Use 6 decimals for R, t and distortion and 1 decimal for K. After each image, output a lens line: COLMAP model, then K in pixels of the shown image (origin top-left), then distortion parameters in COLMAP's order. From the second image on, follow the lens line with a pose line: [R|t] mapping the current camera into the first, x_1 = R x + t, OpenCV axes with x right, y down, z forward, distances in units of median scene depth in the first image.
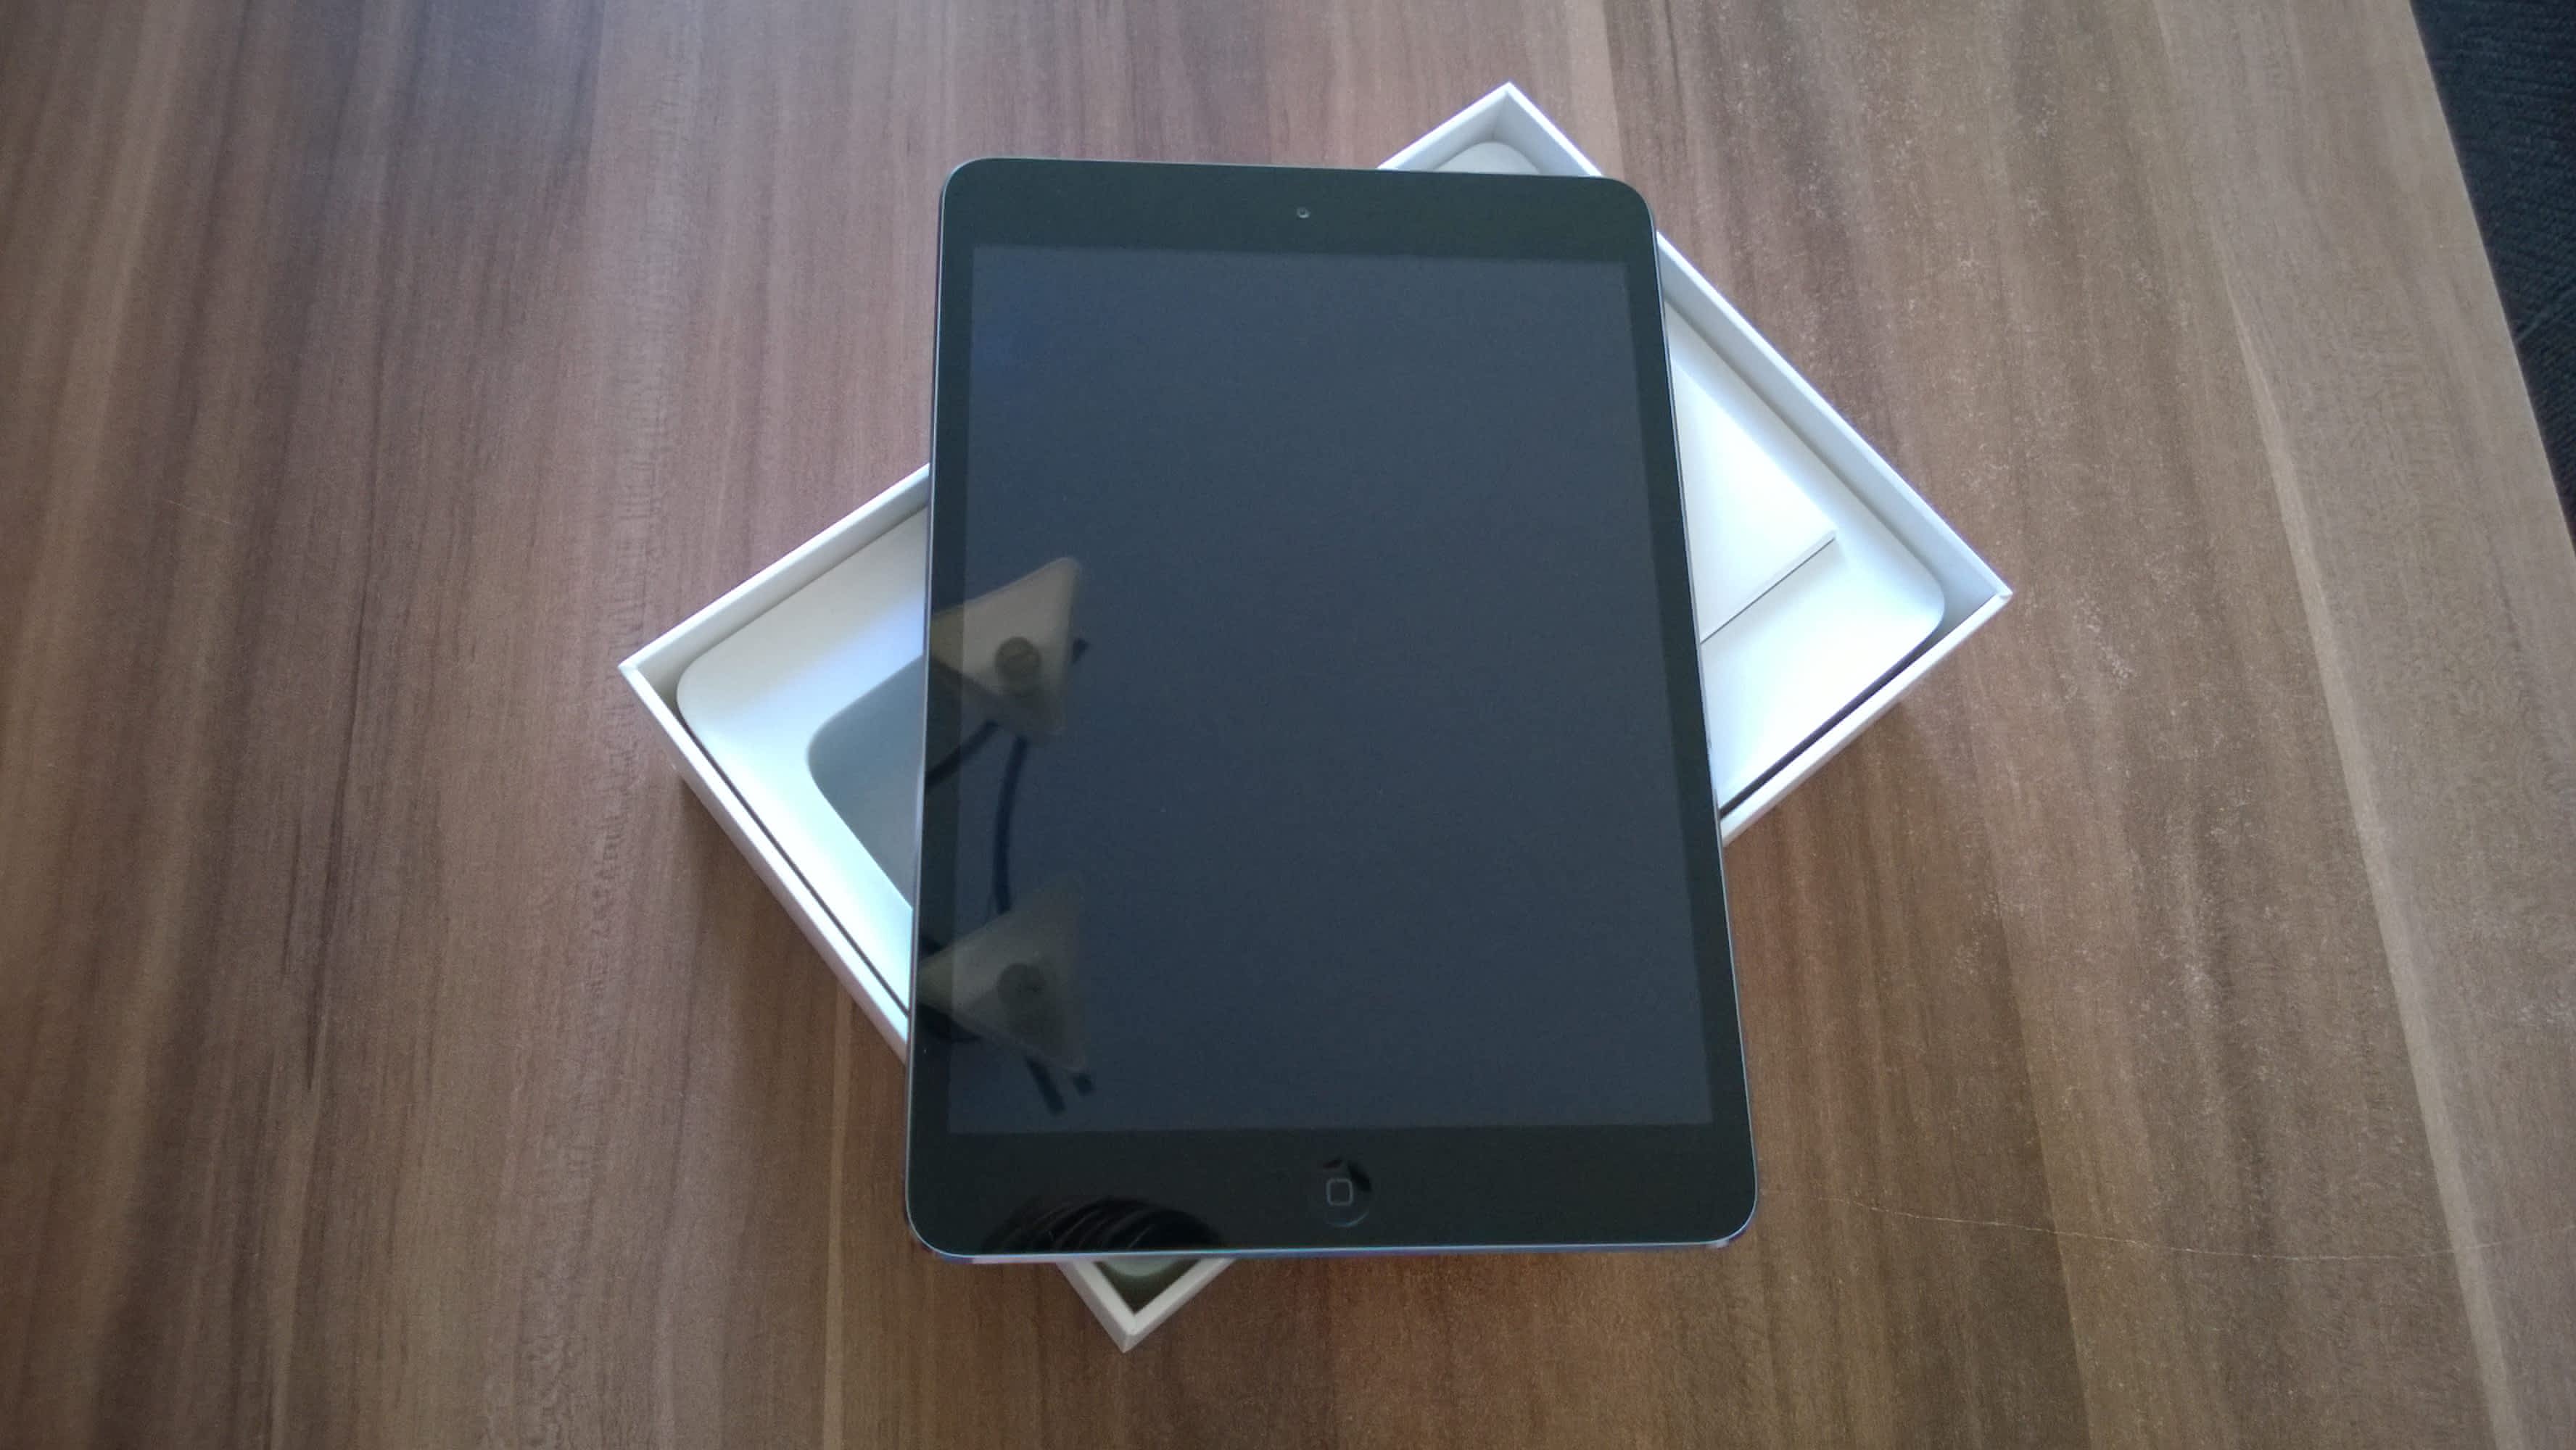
lens RADIAL K [[2056.4, 0, 1286.0], [0, 2056.4, 730.6], [0, 0, 1]] dist [-0.025305, -0.043652]
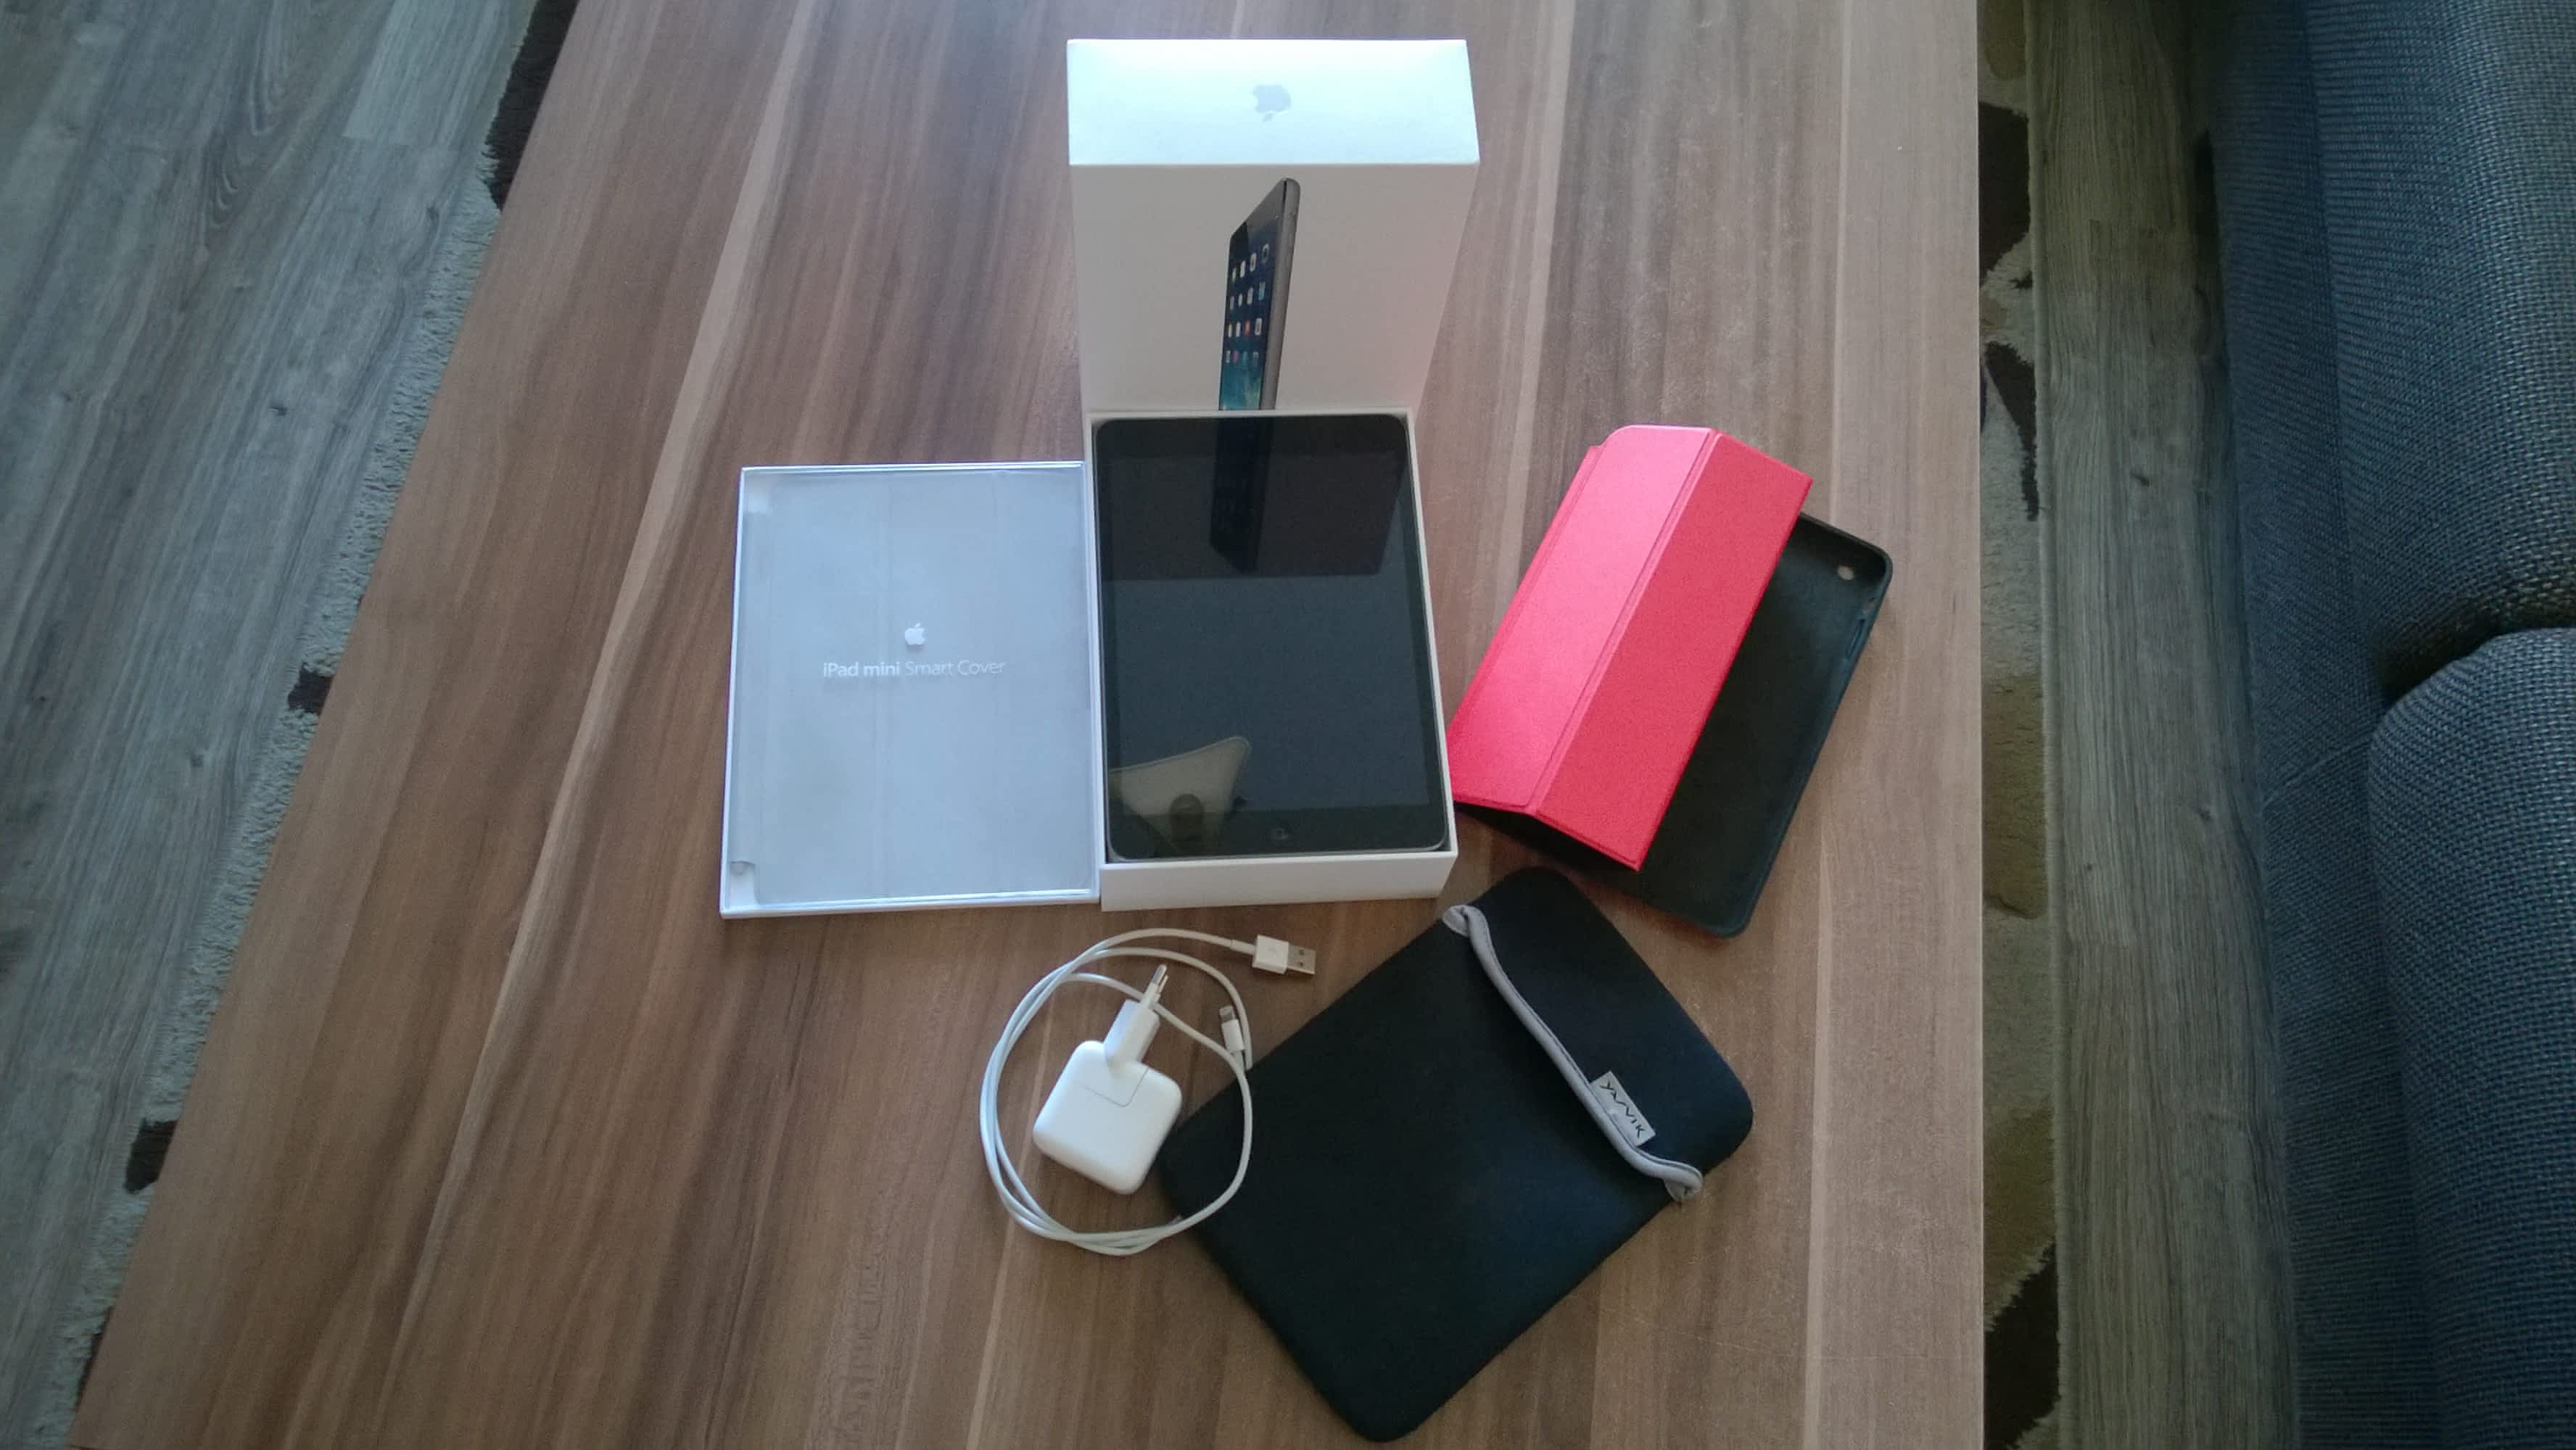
lens RADIAL K [[2056.4, 0, 1277.2], [0, 2056.4, 705.1], [0, 0, 1]] dist [-0.025305, -0.043652]
pose [[0.983387, 0.153906, -0.096246, 0.150099], [-0.160181, 0.985186, -0.061236, -0.149392], [0.085395, 0.075636, 0.993472, -0.980096]]
